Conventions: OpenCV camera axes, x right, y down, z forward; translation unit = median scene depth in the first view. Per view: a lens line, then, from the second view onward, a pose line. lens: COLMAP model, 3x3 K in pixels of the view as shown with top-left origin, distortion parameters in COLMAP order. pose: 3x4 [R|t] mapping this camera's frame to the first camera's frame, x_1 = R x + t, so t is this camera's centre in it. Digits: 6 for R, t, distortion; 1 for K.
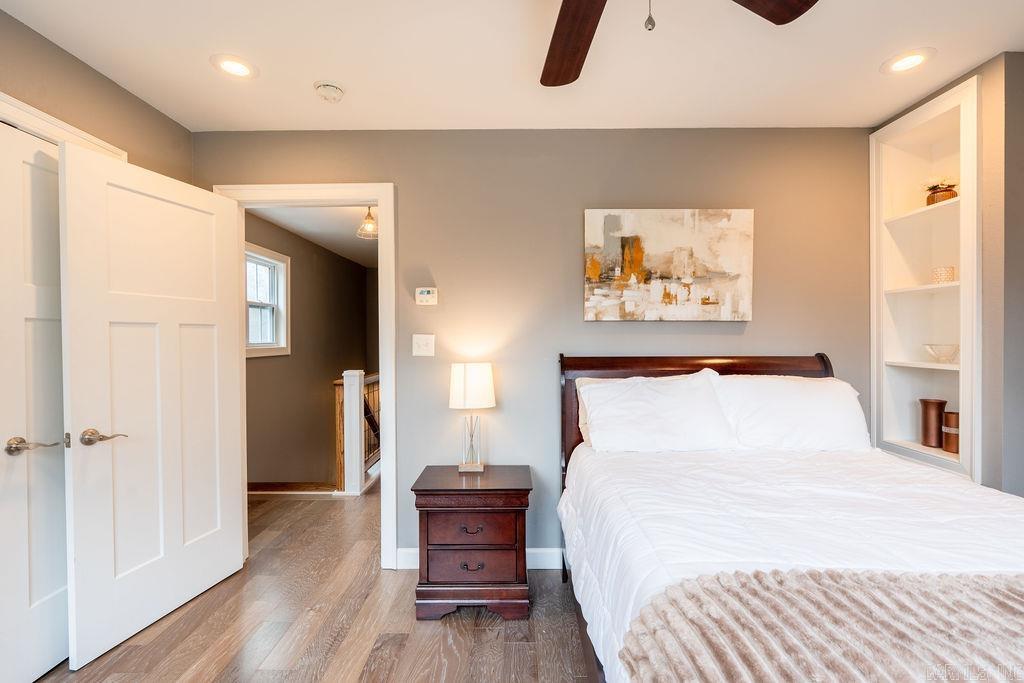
lens RADIAL K [[462.3, 0, 510.7], [0, 462.3, 339.3], [0, 0, 1]] dist [-0.002920, -0.000012]
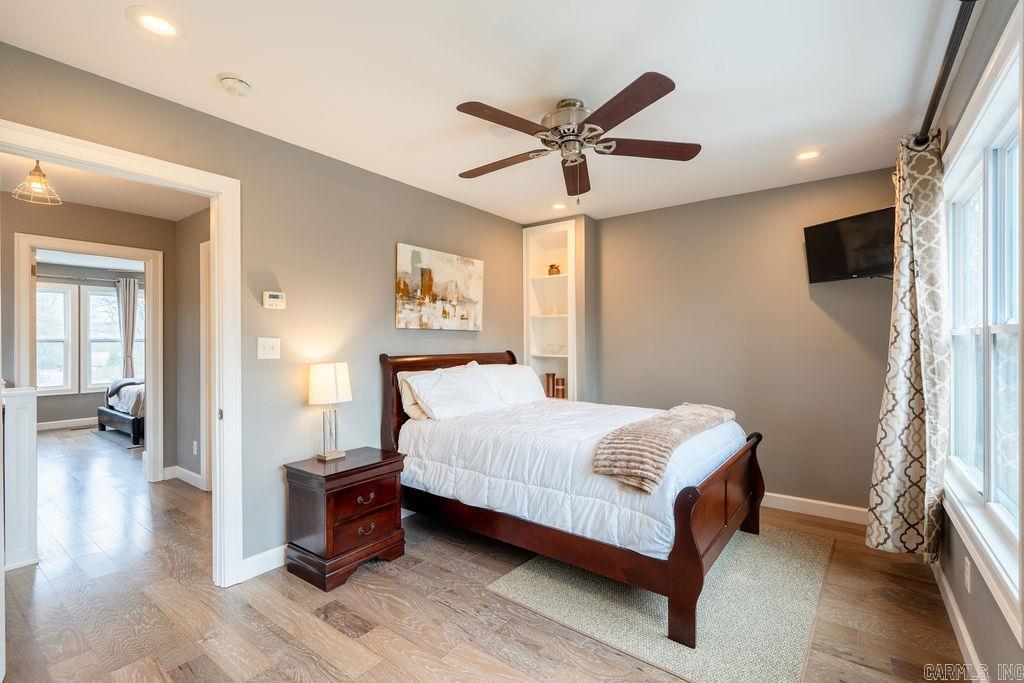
lens RADIAL K [[462.3, 0, 510.7], [0, 462.3, 339.3], [0, 0, 1]] dist [-0.002920, -0.000012]
pose [[0.589529, 0.005618, 0.807728, -0.710958], [0.001602, 0.999966, -0.008124, 0.002185], [-0.807746, 0.006083, 0.589500, -0.021942]]
